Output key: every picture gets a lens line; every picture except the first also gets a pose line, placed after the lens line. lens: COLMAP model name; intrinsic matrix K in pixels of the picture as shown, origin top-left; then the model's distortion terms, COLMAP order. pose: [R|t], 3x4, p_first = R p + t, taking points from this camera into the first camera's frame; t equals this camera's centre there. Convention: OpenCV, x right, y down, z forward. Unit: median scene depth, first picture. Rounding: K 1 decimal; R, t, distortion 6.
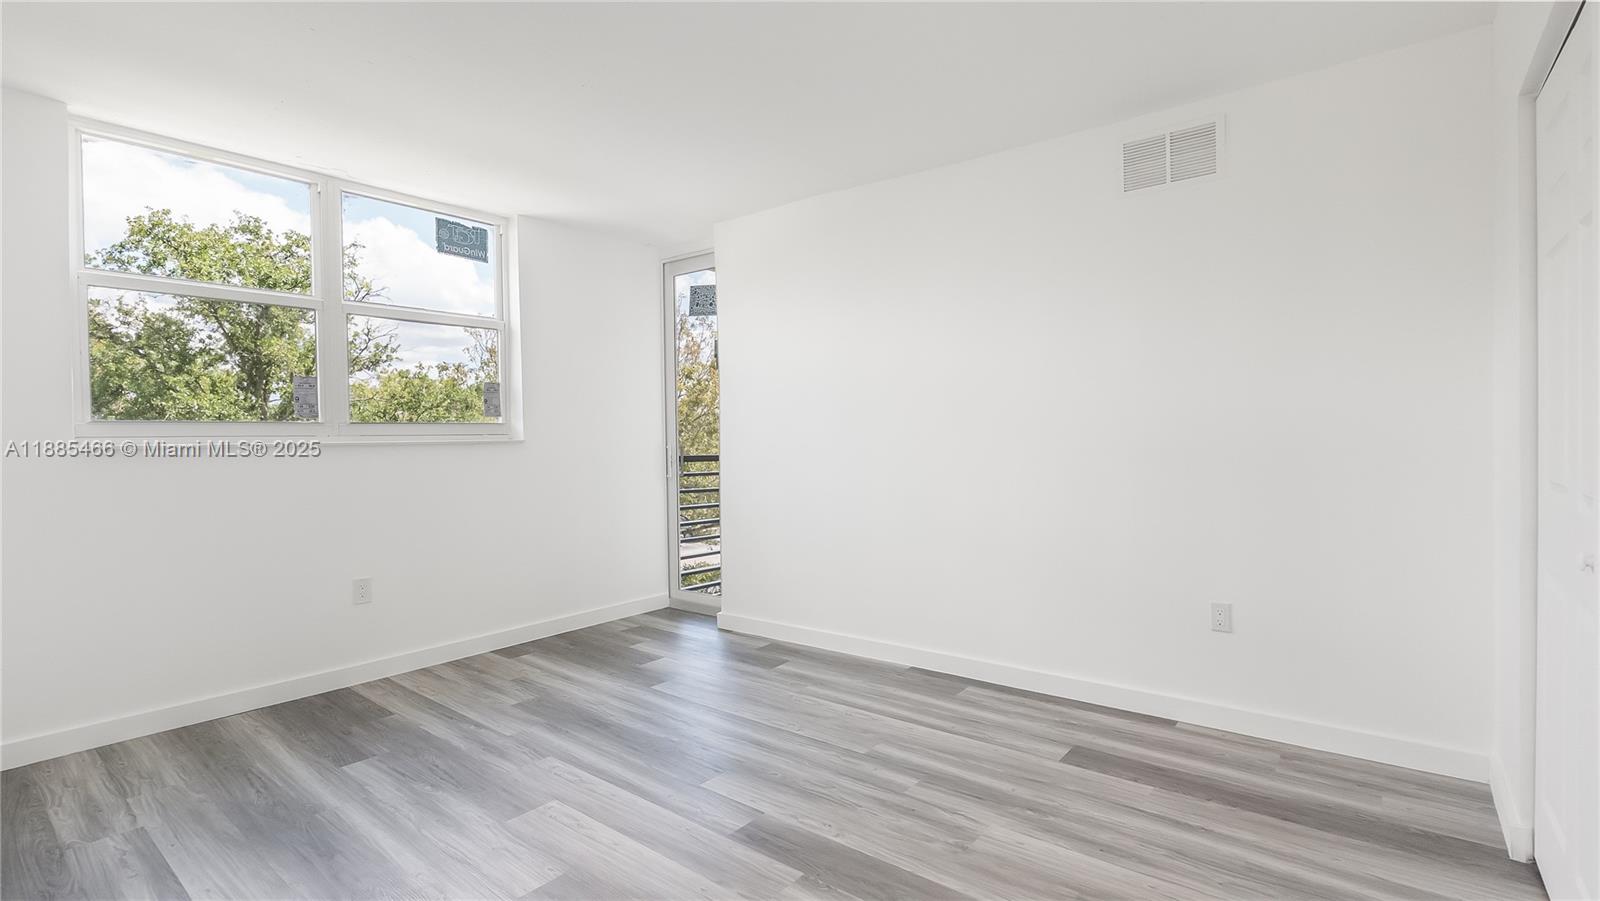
lens RADIAL K [[743.2, 0, 803.0], [0, 743.2, 445.2], [0, 0, 1]] dist [-0.009679, 0.002432]
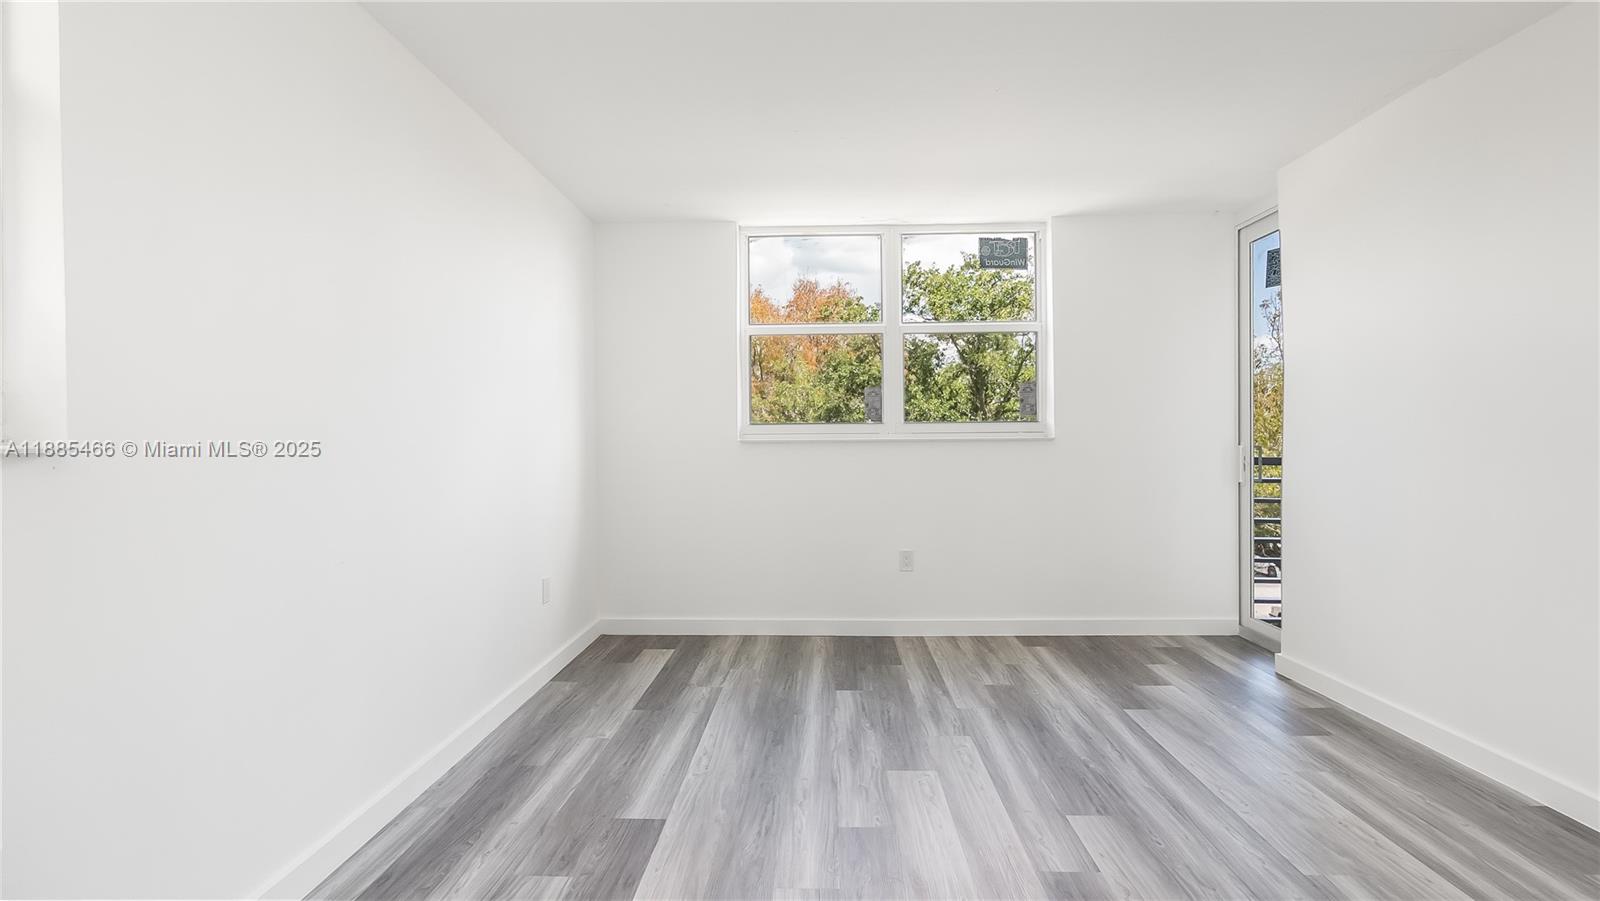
lens RADIAL K [[743.2, 0, 802.1], [0, 743.2, 446.0], [0, 0, 1]] dist [-0.009679, 0.002432]
pose [[0.590144, 0.015468, -0.807150, 0.289544], [-0.010534, 0.999879, 0.011460, -0.003888], [0.807229, 0.001740, 0.590236, 0.141887]]
